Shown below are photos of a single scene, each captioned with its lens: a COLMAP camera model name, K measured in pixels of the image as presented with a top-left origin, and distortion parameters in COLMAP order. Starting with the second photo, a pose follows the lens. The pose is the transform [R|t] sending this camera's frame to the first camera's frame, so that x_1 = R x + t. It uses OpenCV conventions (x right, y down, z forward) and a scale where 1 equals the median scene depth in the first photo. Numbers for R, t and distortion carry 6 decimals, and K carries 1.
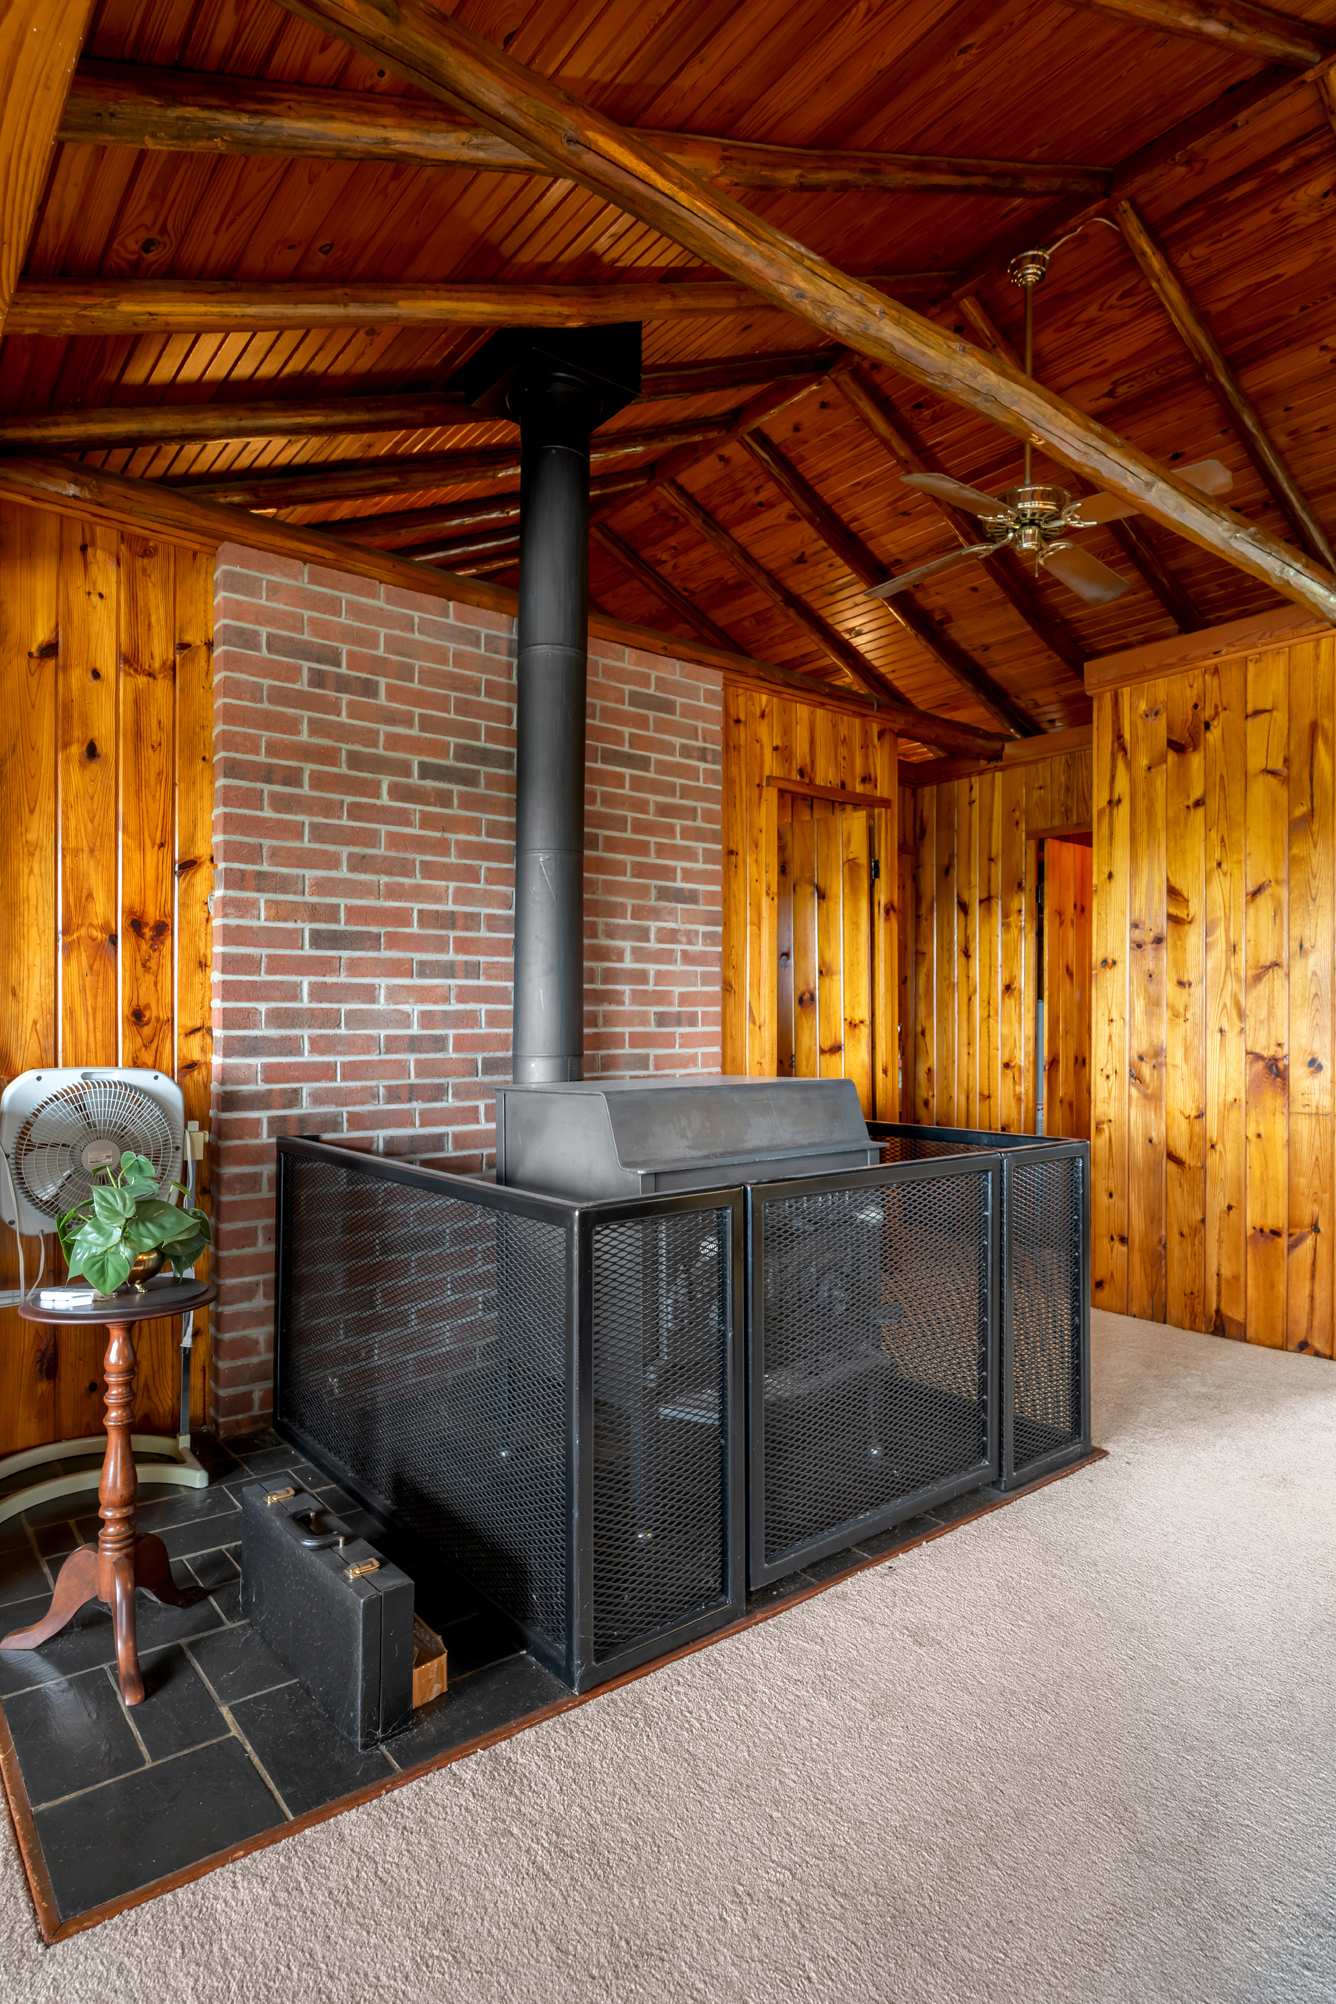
lens RADIAL K [[1075.1, 0, 671.1], [0, 1075.1, 1000.2], [0, 0, 1]] dist [-0.004881, -0.001779]
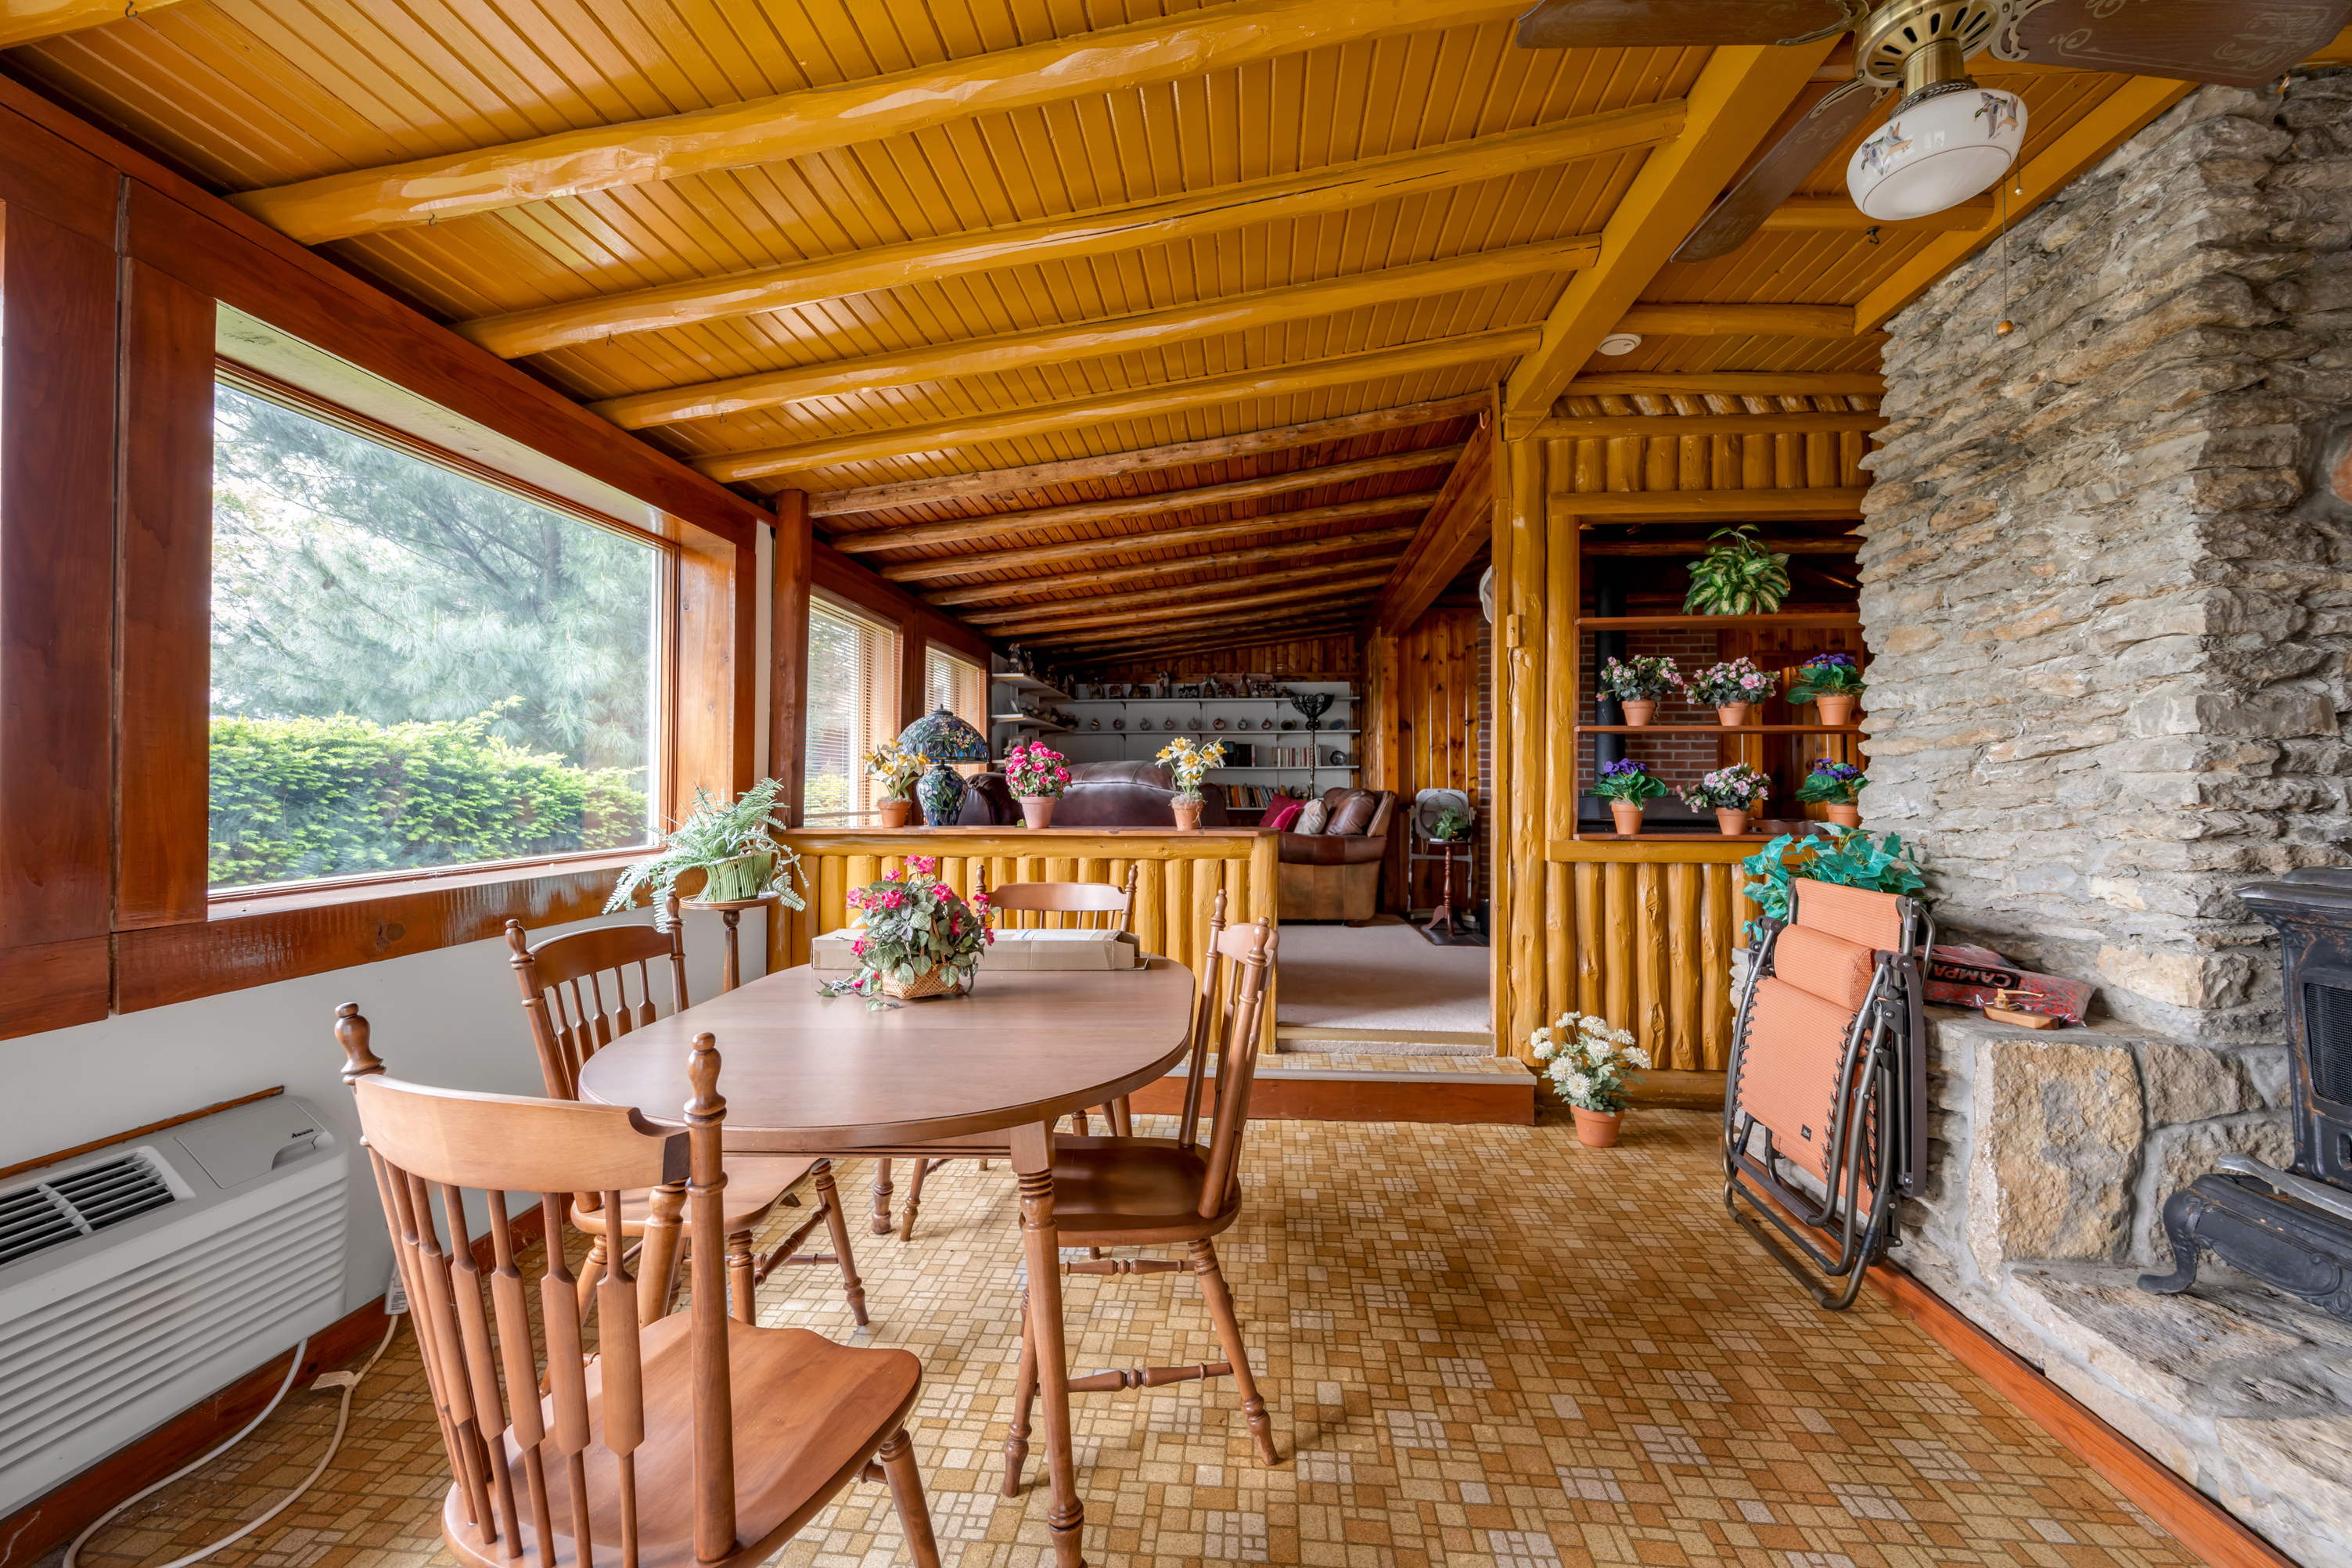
lens RADIAL K [[920.6, 0, 1153.9], [0, 920.6, 777.8], [0, 0, 1]] dist [-0.004013, -0.000015]
pose [[0.706180, -0.007489, -0.707993, 0.718627], [0.006043, 0.999971, -0.004549, 0.033715], [0.708007, -0.001066, 0.706205, -1.386649]]
